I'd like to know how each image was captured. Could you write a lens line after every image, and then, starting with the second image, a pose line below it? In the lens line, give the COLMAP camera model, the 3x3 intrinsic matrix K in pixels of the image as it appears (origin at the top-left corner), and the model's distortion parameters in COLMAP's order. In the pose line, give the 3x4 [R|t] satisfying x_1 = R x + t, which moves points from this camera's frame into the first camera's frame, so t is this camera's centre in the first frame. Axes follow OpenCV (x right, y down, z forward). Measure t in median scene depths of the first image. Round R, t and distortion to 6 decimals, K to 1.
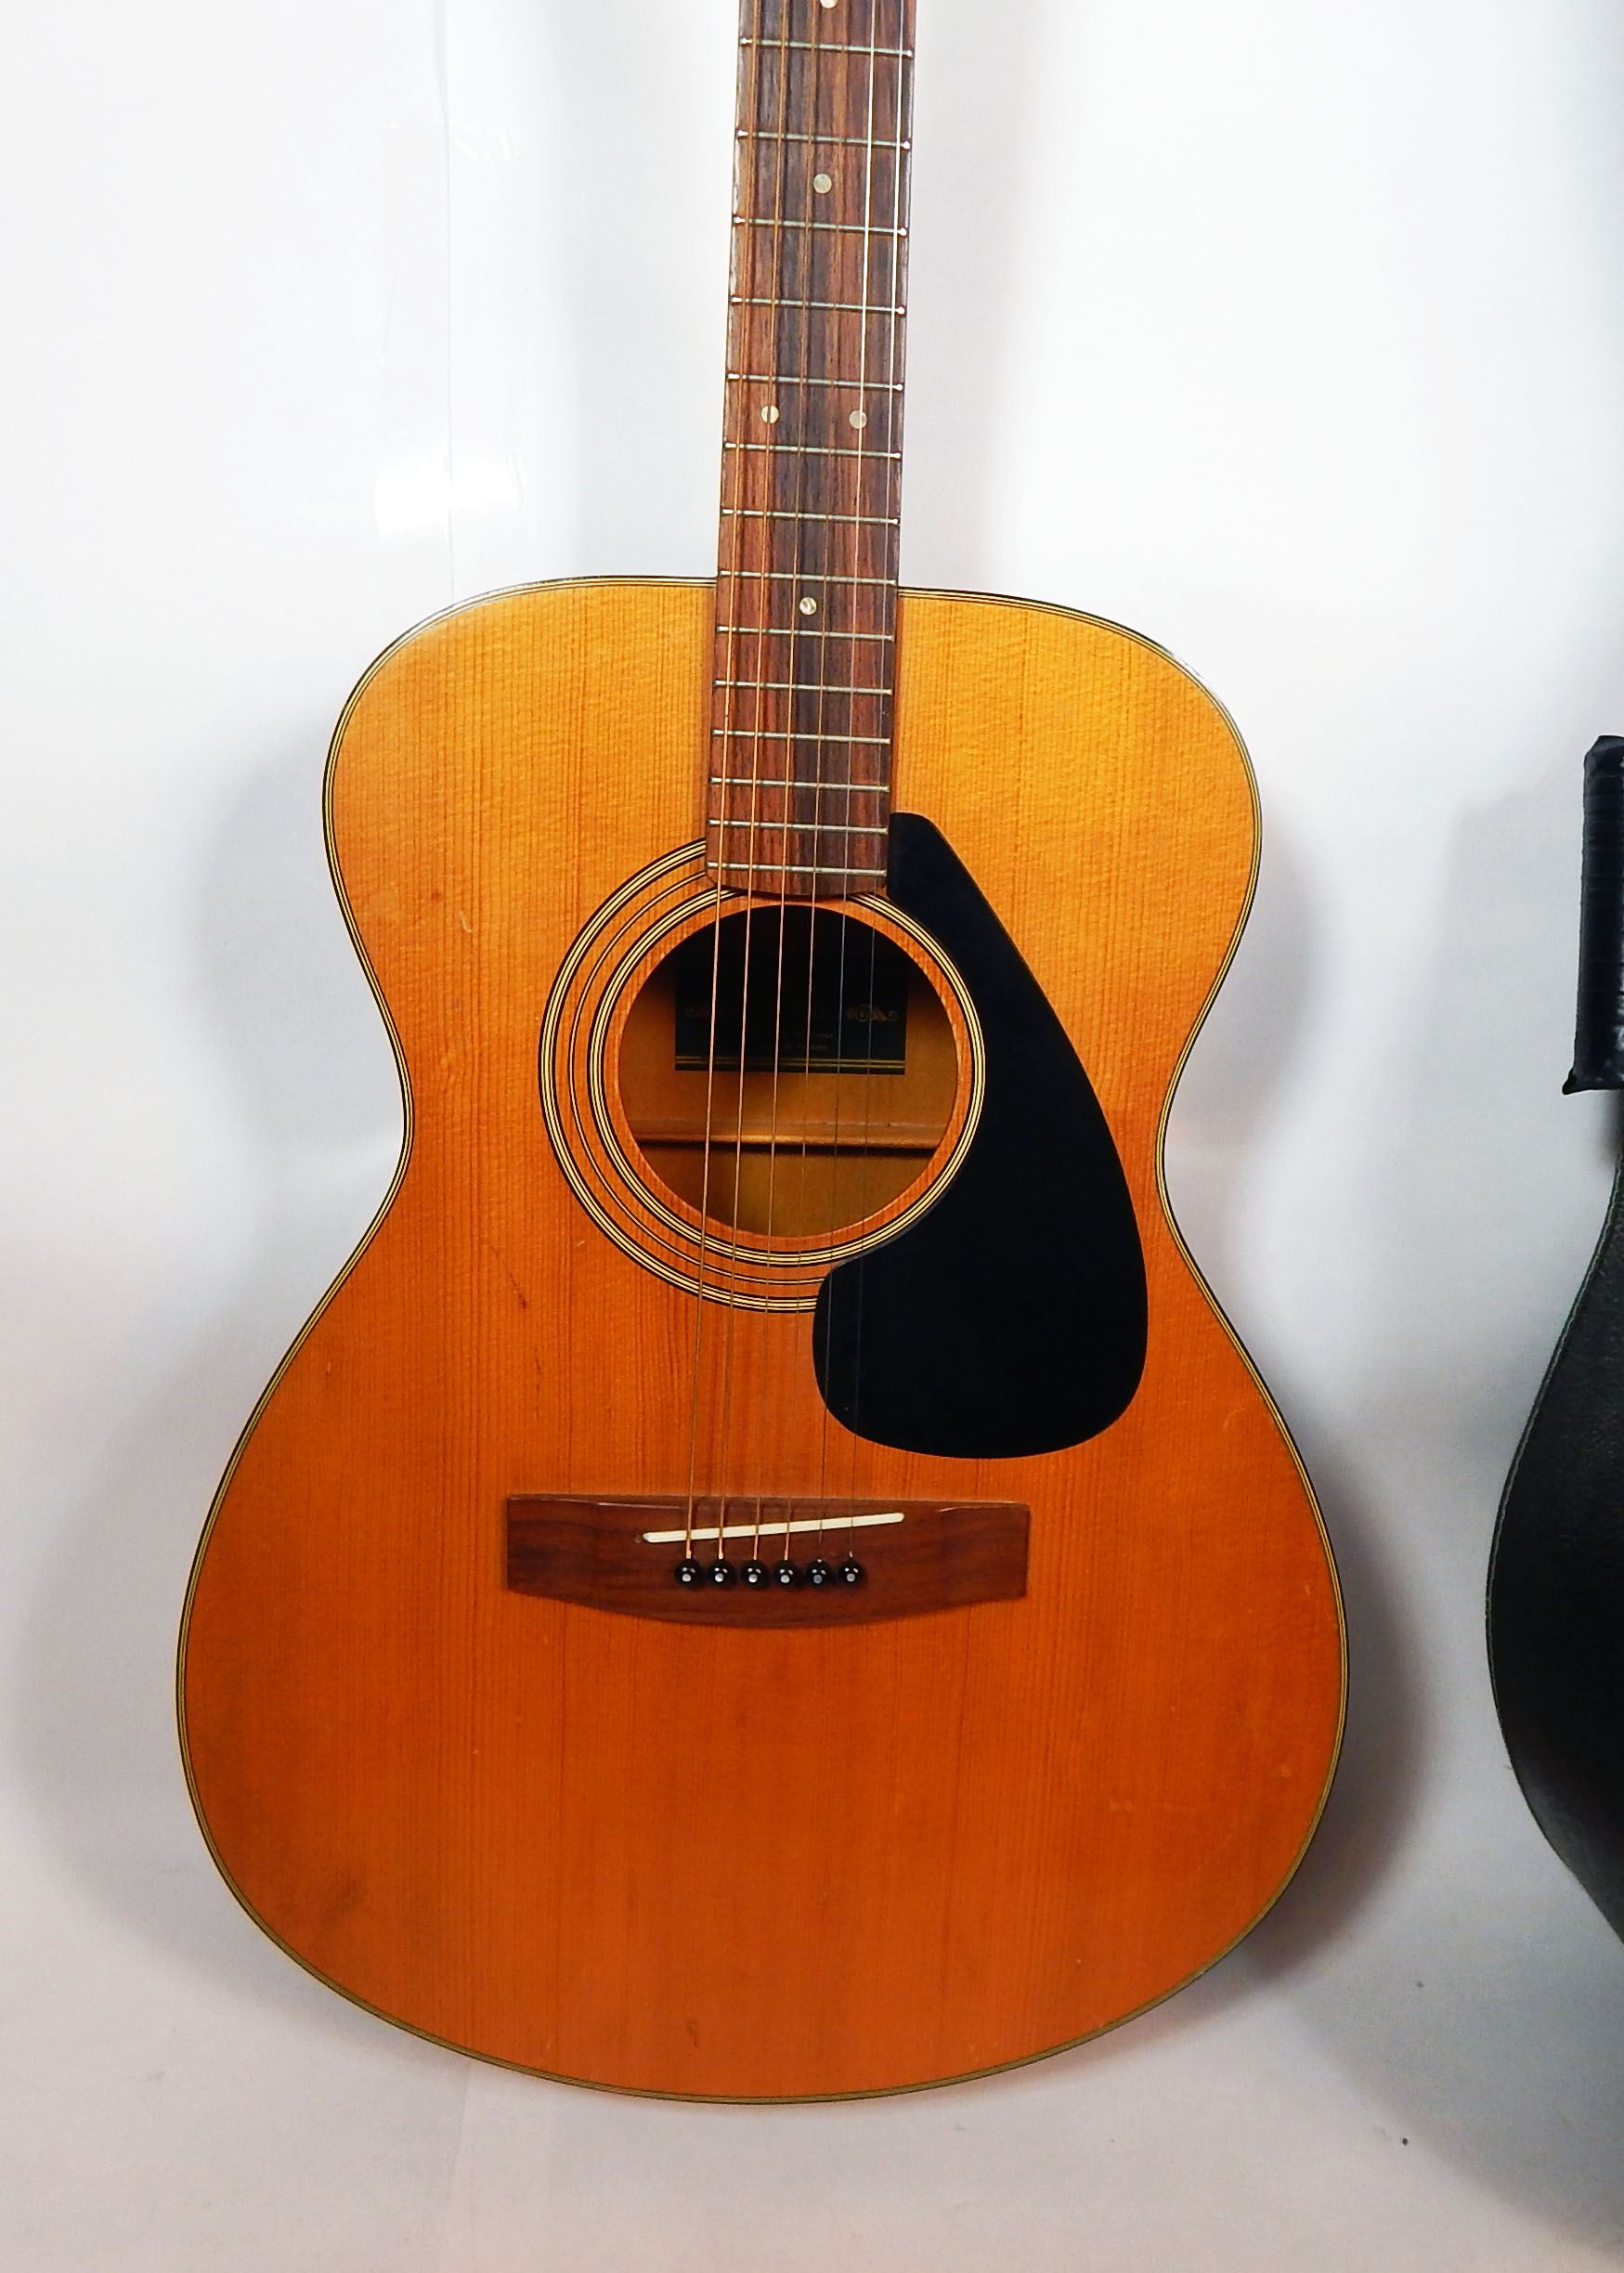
lens RADIAL K [[1658.6, 0, 822.3], [0, 1658.6, 1121.6], [0, 0, 1]] dist [0.010098, 0.008044]
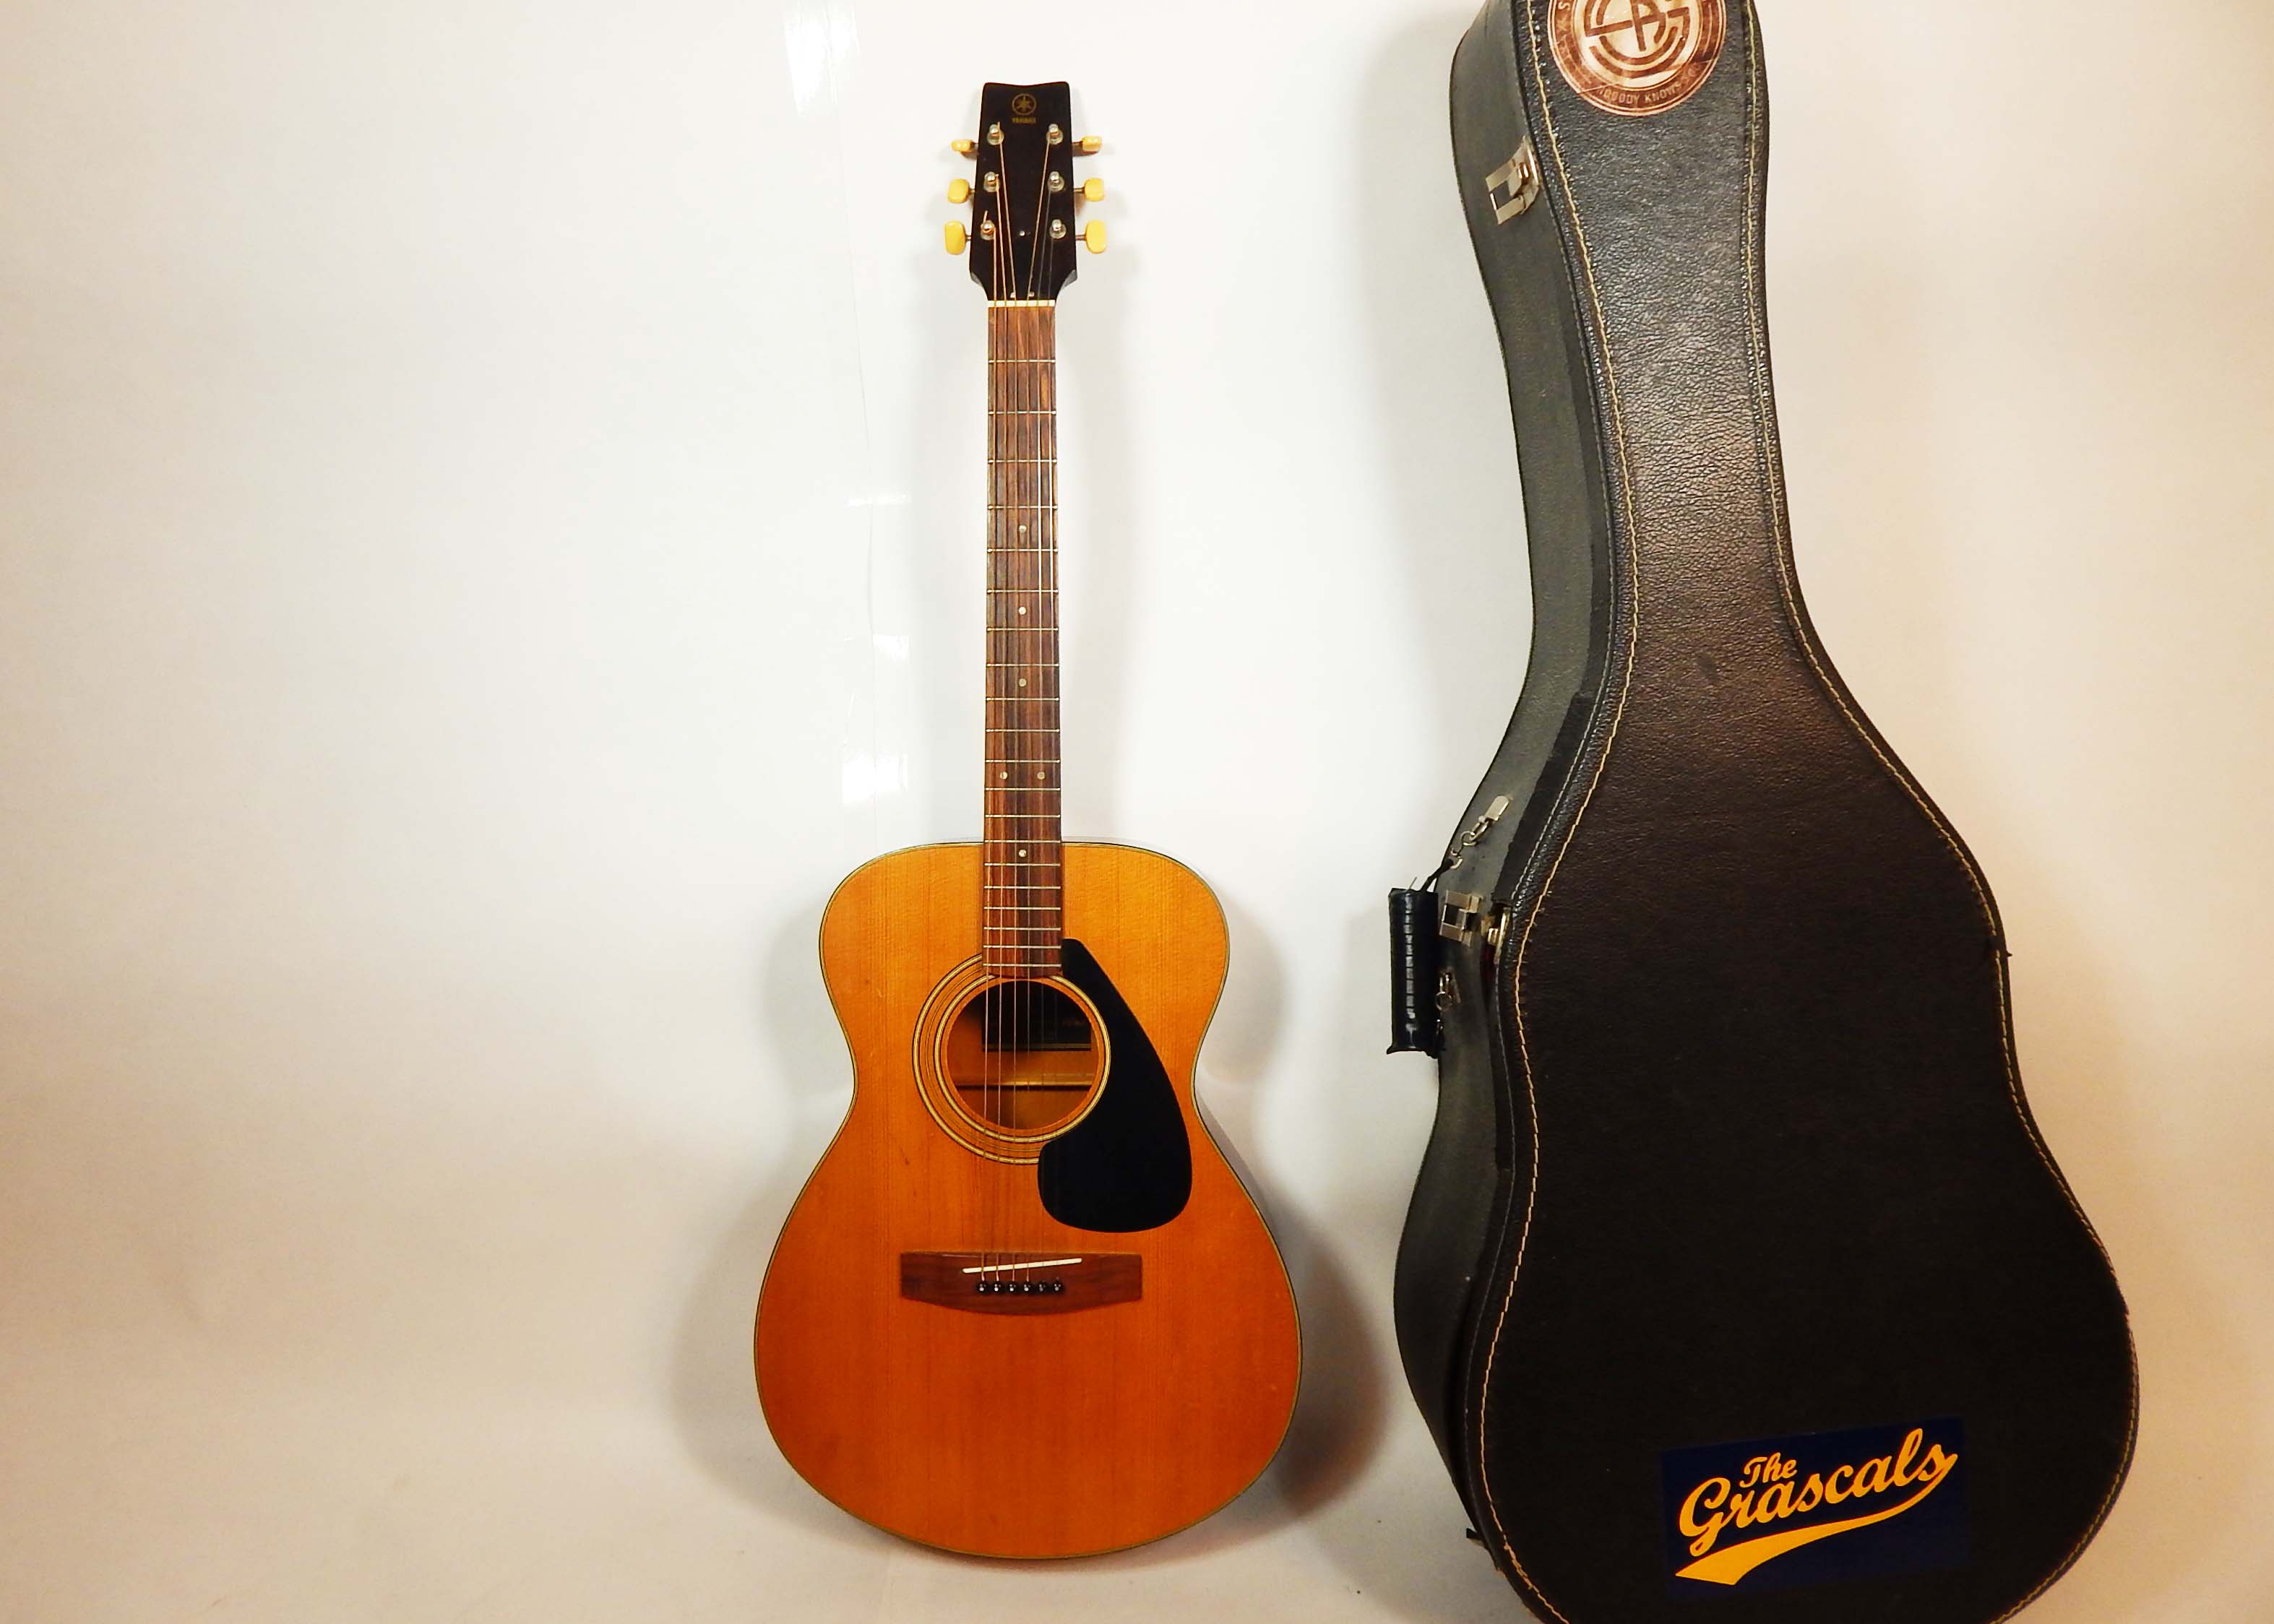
lens RADIAL K [[1659.1, 0, 1133.2], [0, 1659.1, 827.6], [0, 0, 1]] dist [0.010098, 0.008044]
pose [[0.994497, -0.039465, -0.097044, 0.352278], [0.026436, 0.990890, -0.132052, -0.033028], [0.101371, 0.128760, 0.986481, -1.212526]]
